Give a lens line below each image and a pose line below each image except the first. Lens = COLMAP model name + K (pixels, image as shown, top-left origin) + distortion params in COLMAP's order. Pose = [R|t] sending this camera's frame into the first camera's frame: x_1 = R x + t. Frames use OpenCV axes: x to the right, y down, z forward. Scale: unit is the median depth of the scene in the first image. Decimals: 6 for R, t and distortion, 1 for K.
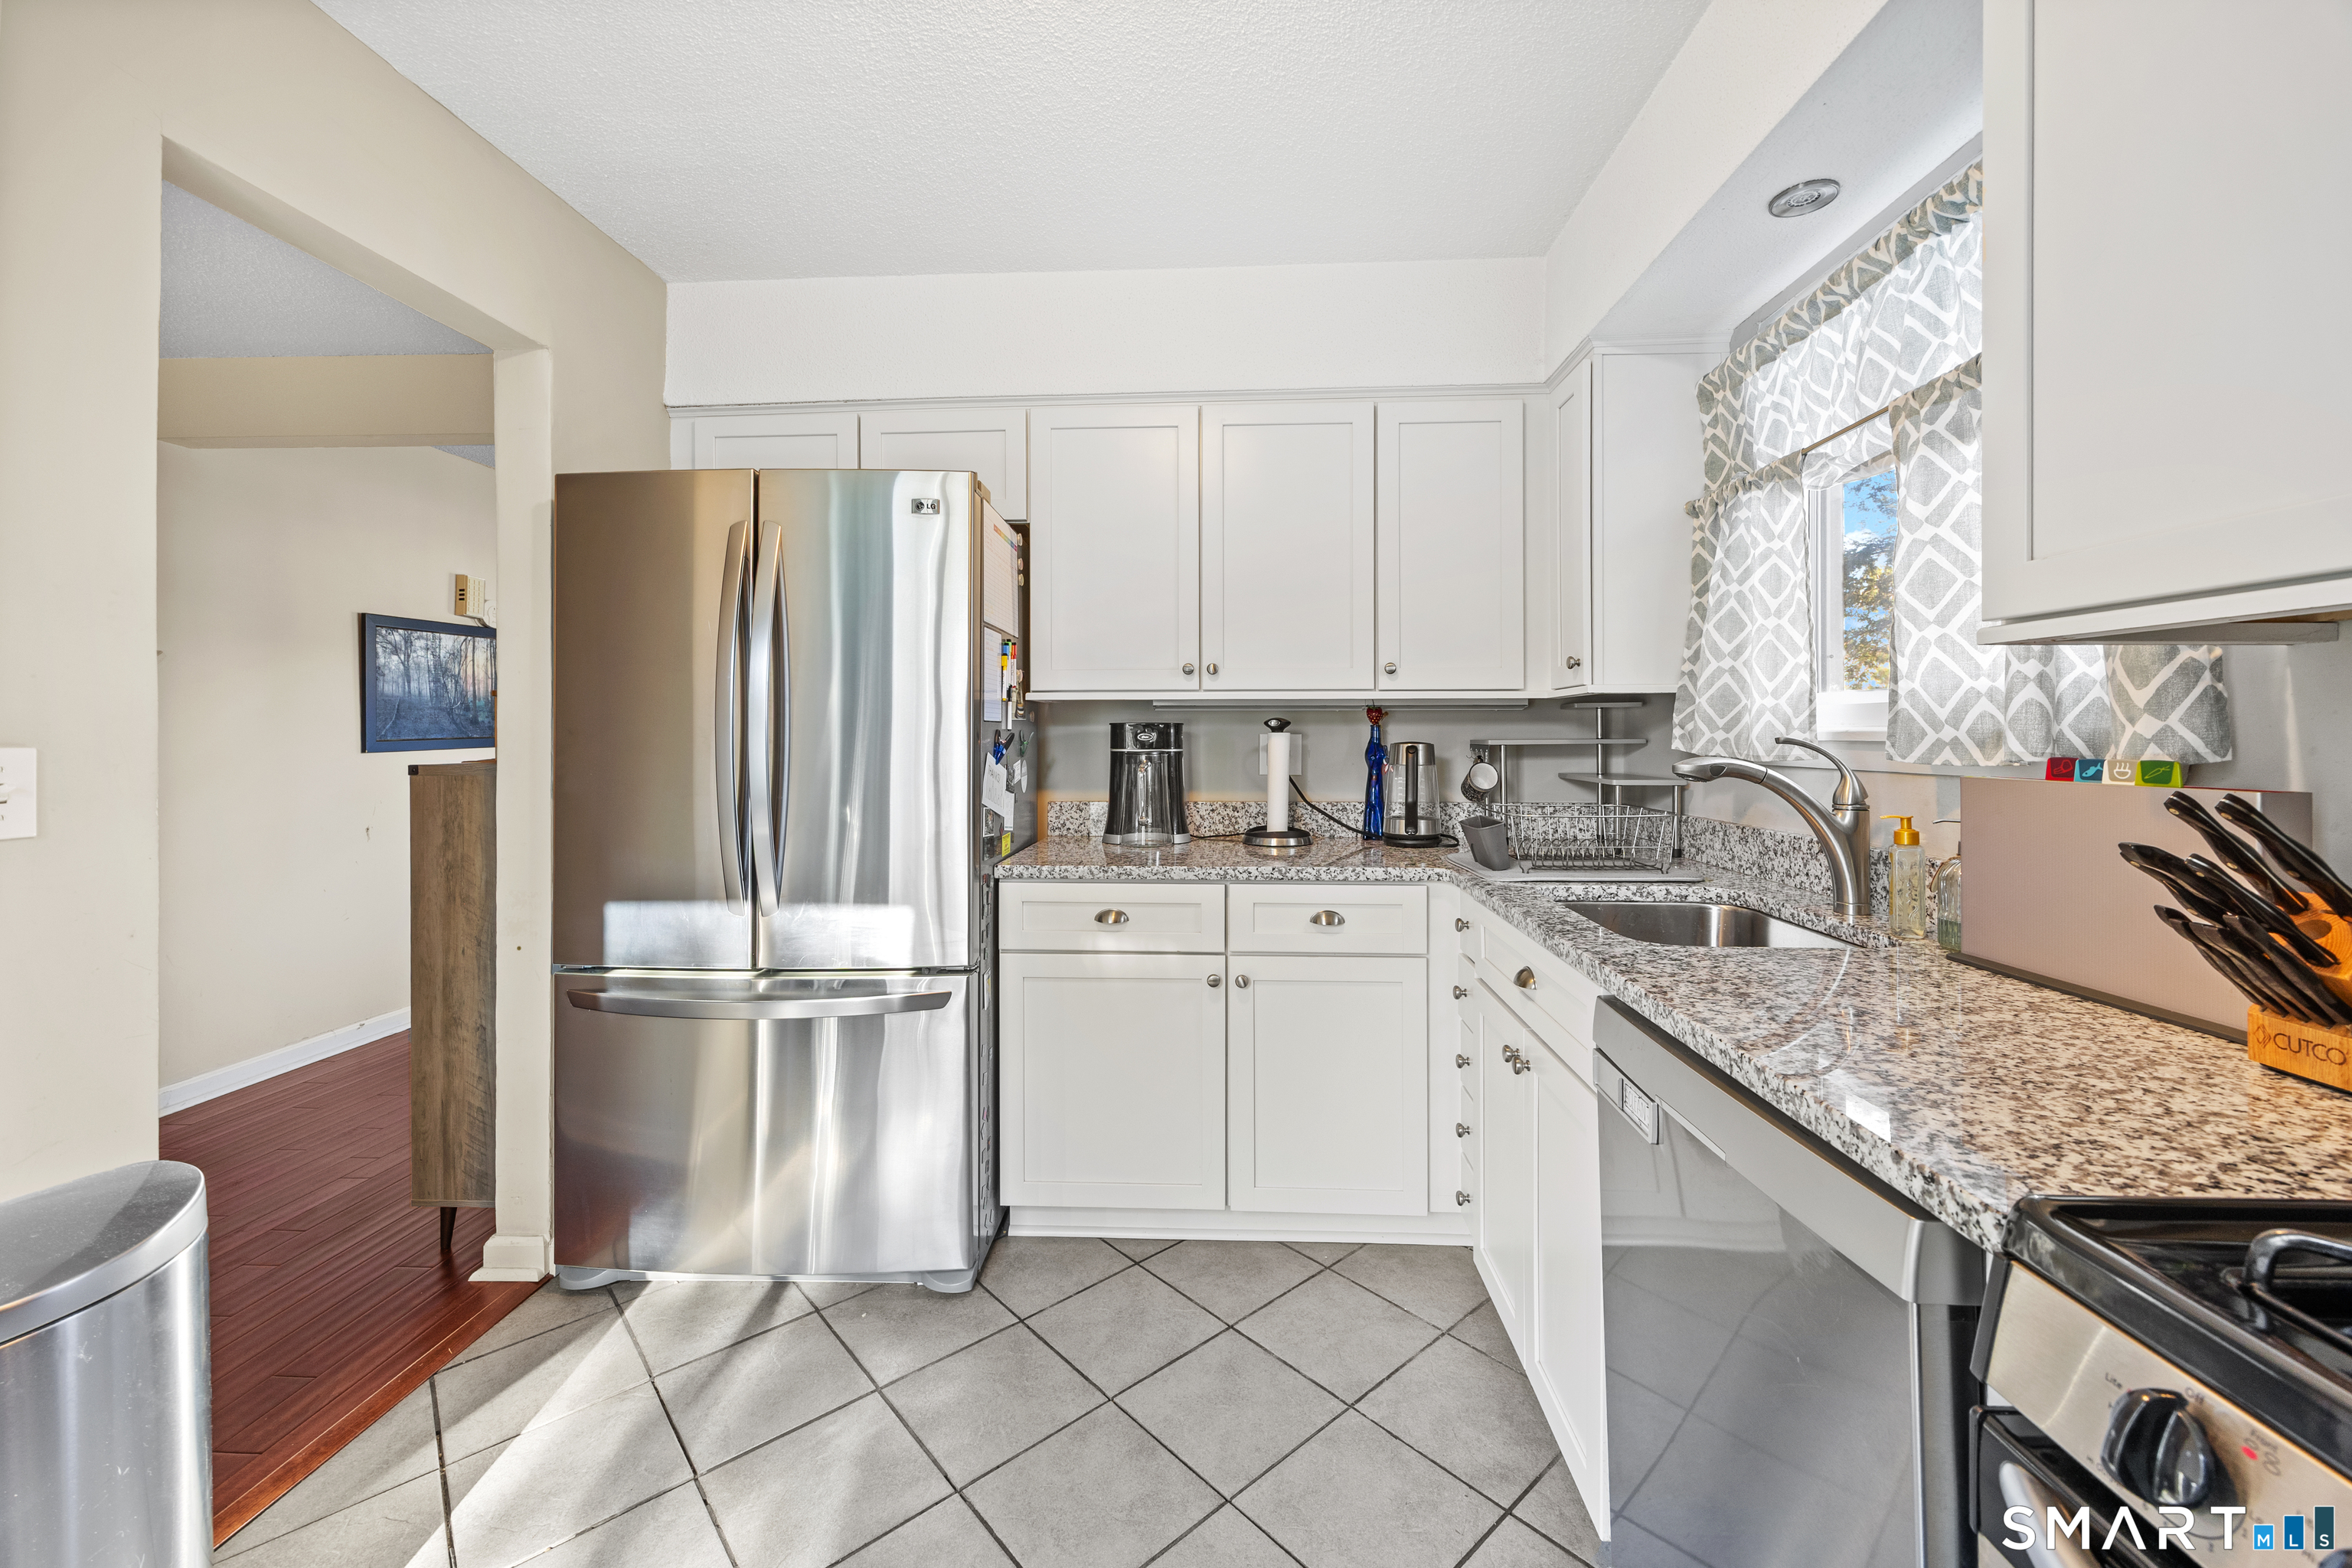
lens RADIAL K [[934.1, 0, 1182.8], [0, 934.1, 726.9], [0, 0, 1]] dist [-0.003918, 0.000054]
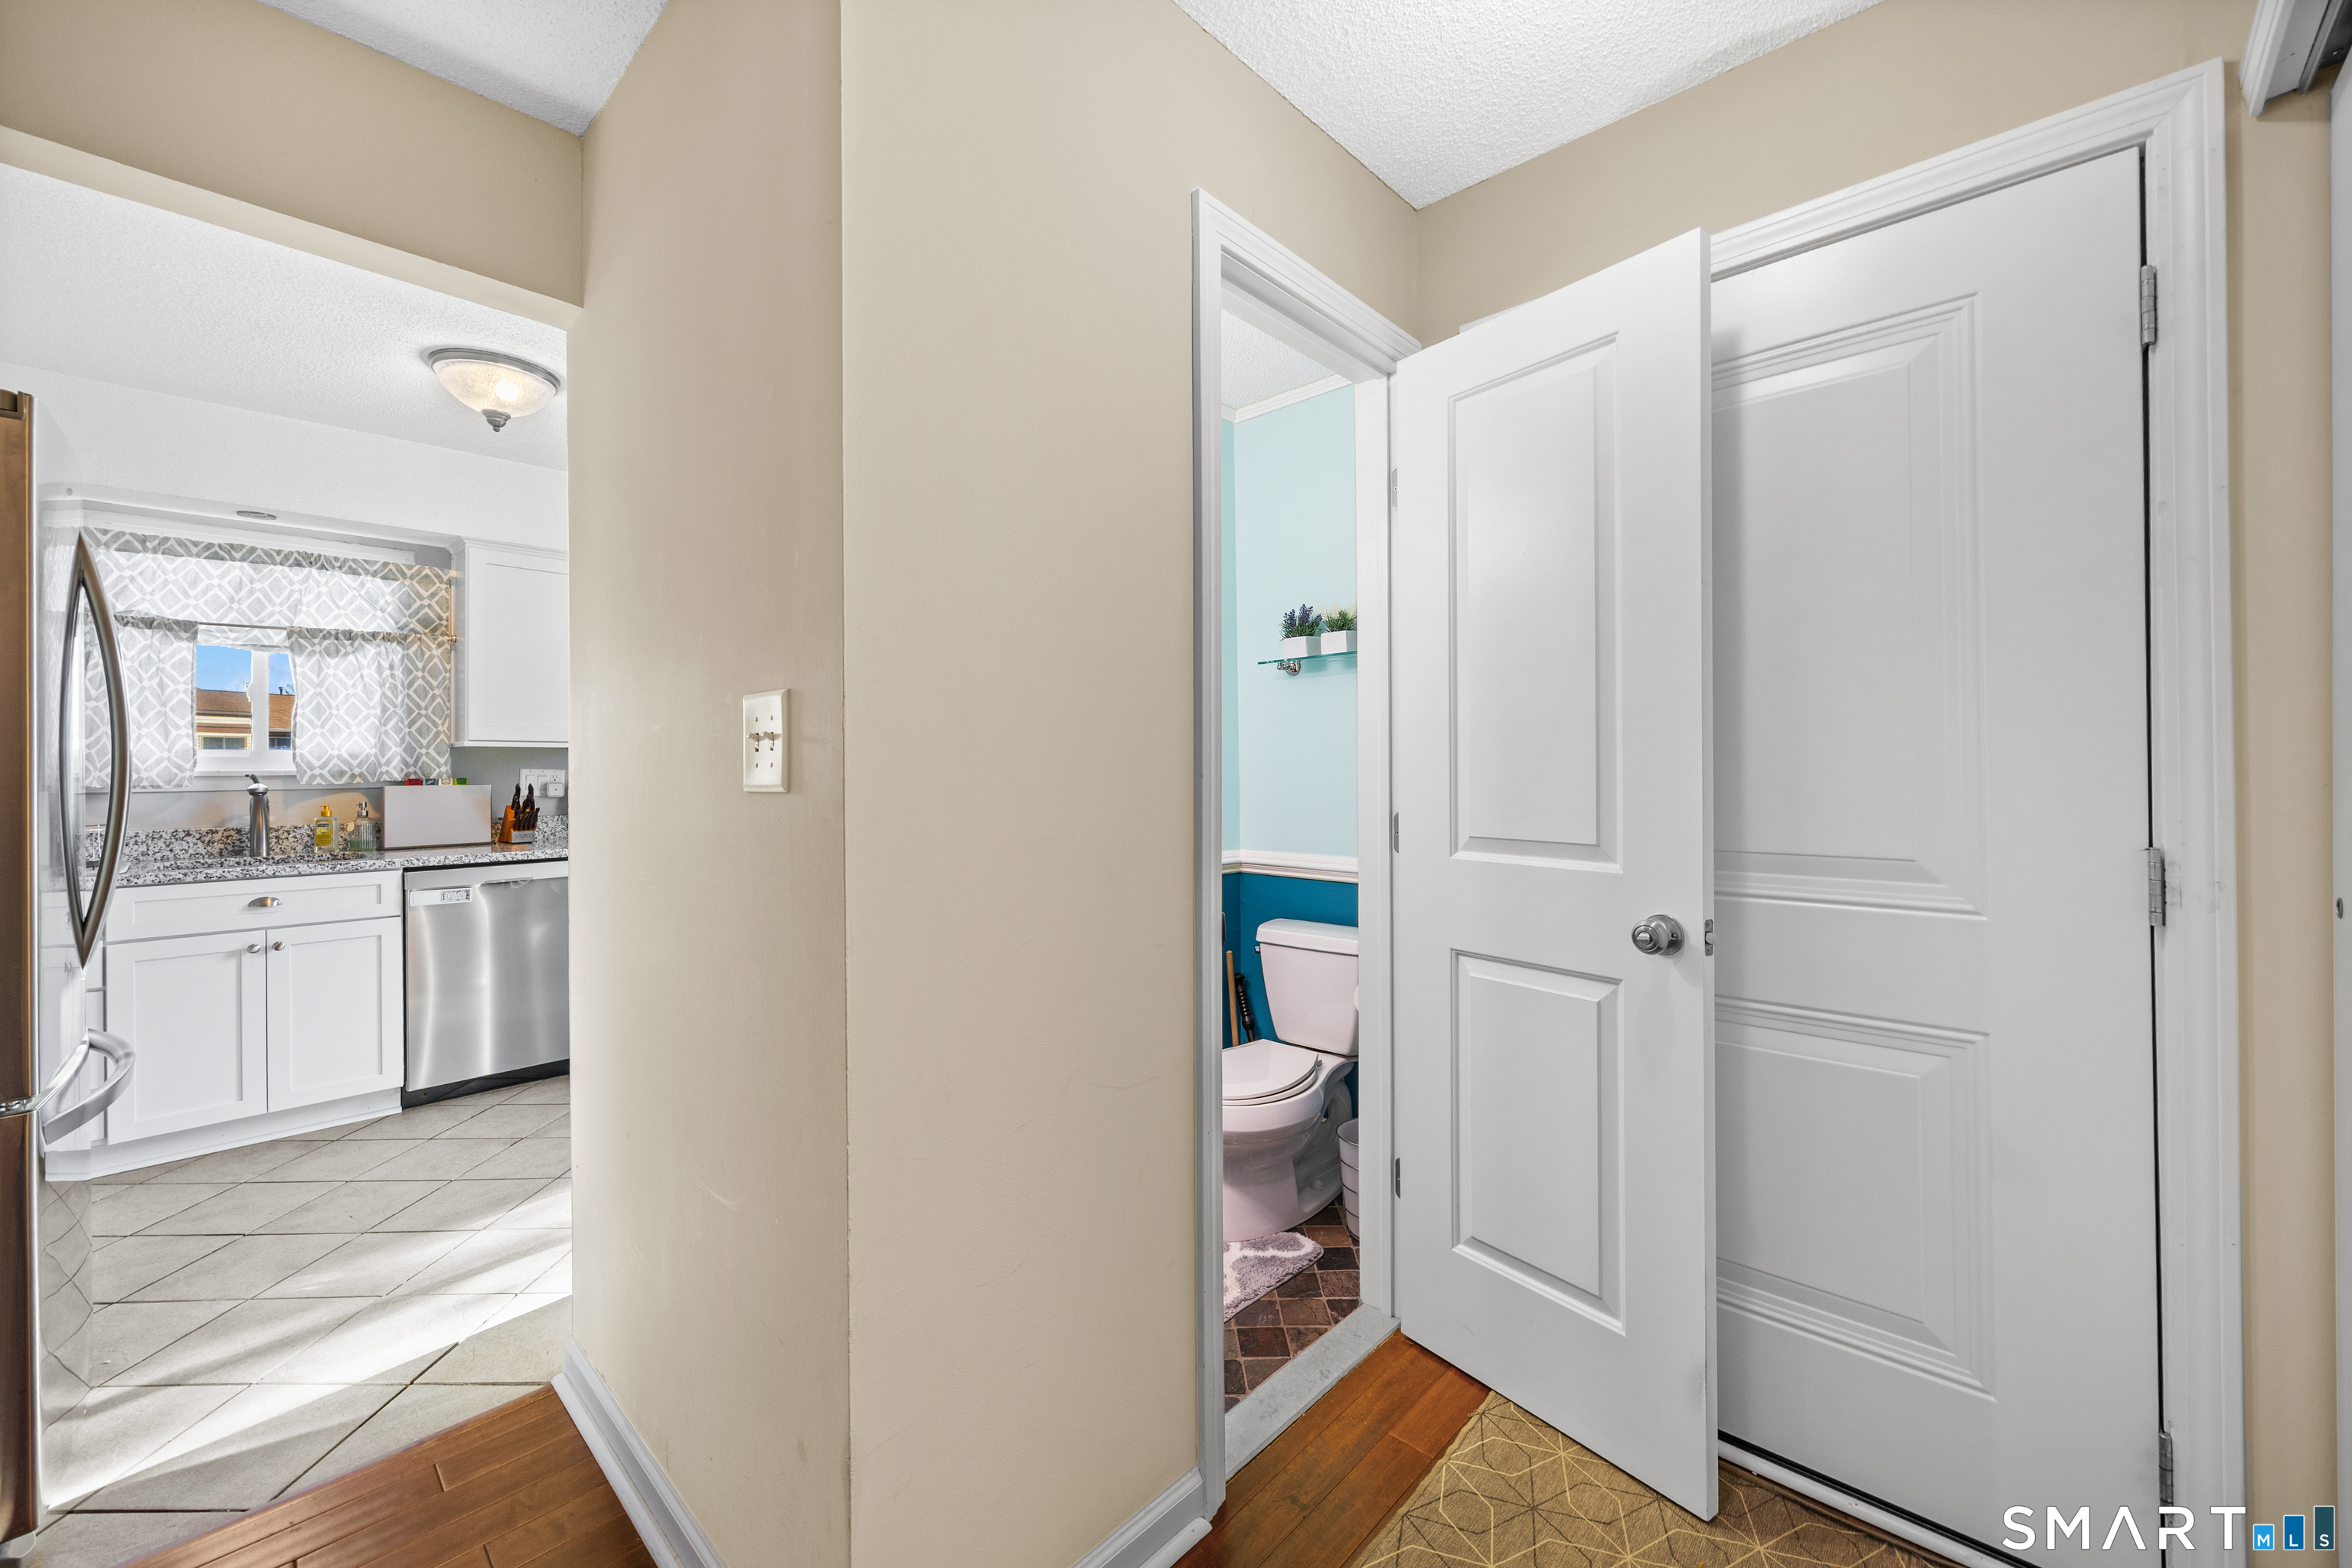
lens RADIAL K [[934.1, 0, 1173.0], [0, 934.1, 766.5], [0, 0, 1]] dist [-0.003918, 0.000054]
pose [[-0.756160, 0.007924, 0.654339, -2.020877], [0.003899, 0.999963, -0.007603, 0.016766], [-0.654375, -0.003198, -0.756163, 1.113627]]
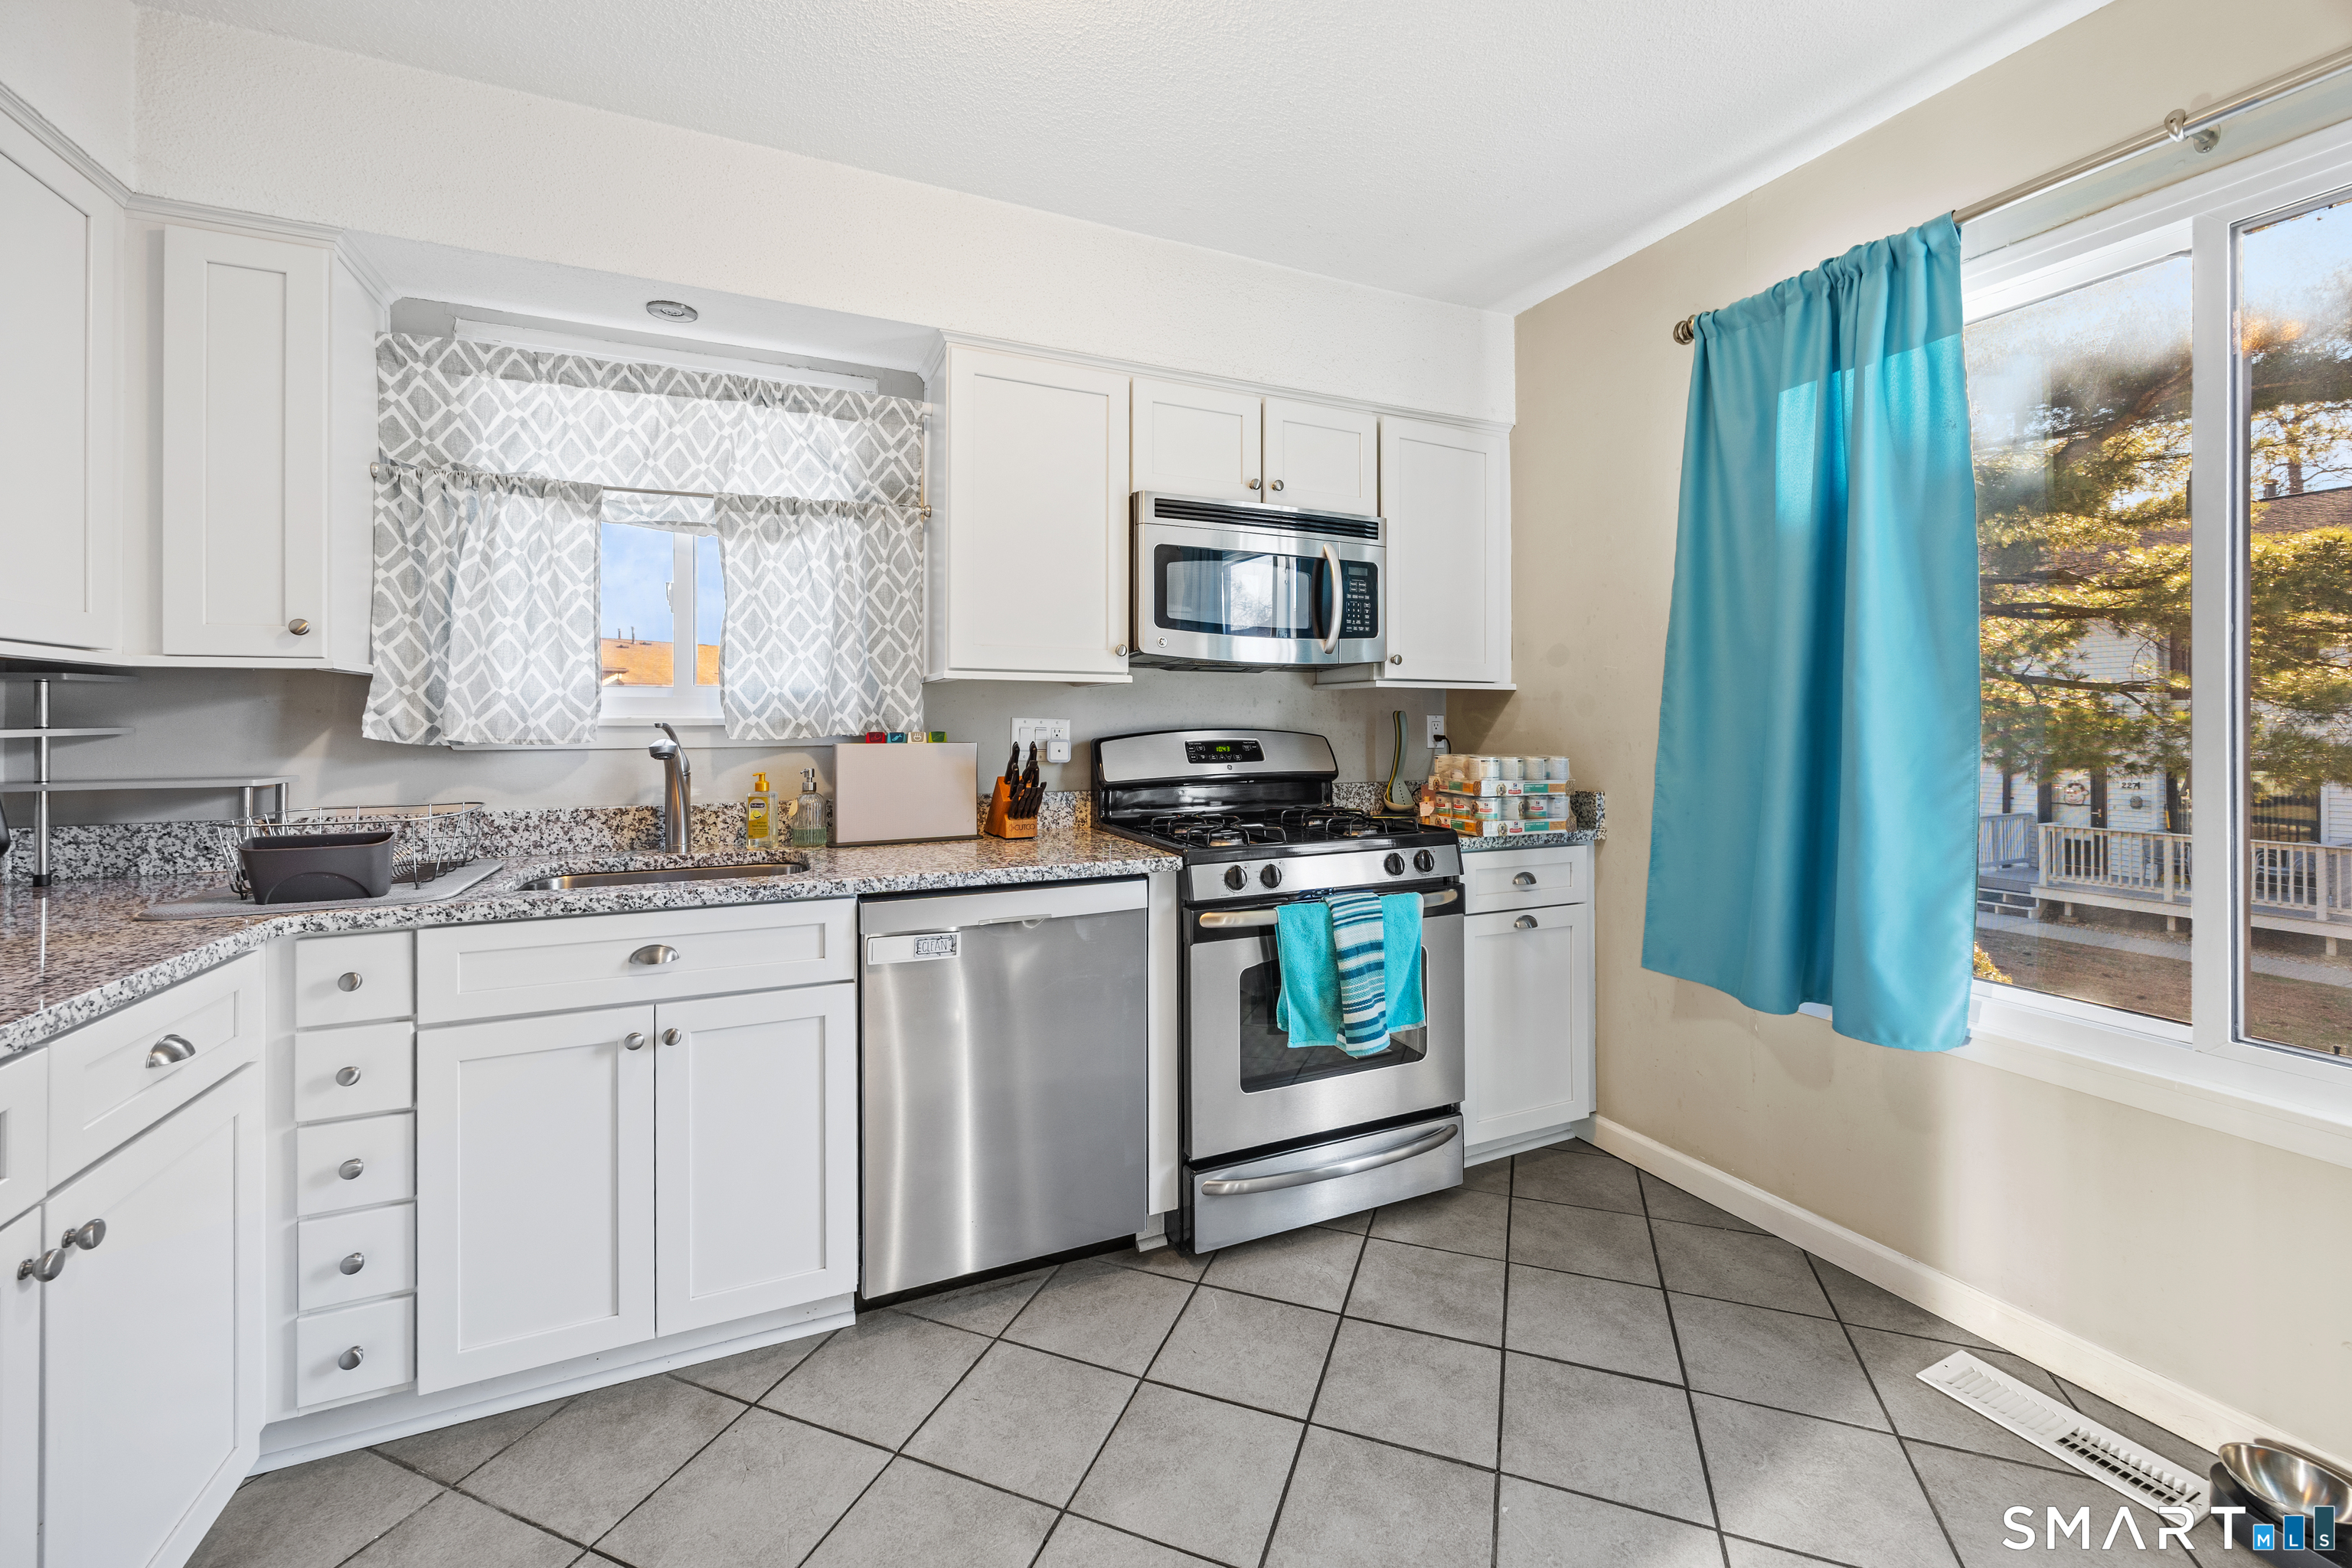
lens RADIAL K [[934.1, 0, 1168.9], [0, 934.1, 721.5], [0, 0, 1]] dist [-0.003918, 0.000054]
pose [[-0.457708, 0.007229, 0.889073, -0.735128], [-0.002254, 0.999954, -0.009291, 0.018107], [-0.889100, -0.006257, -0.457671, 0.883925]]
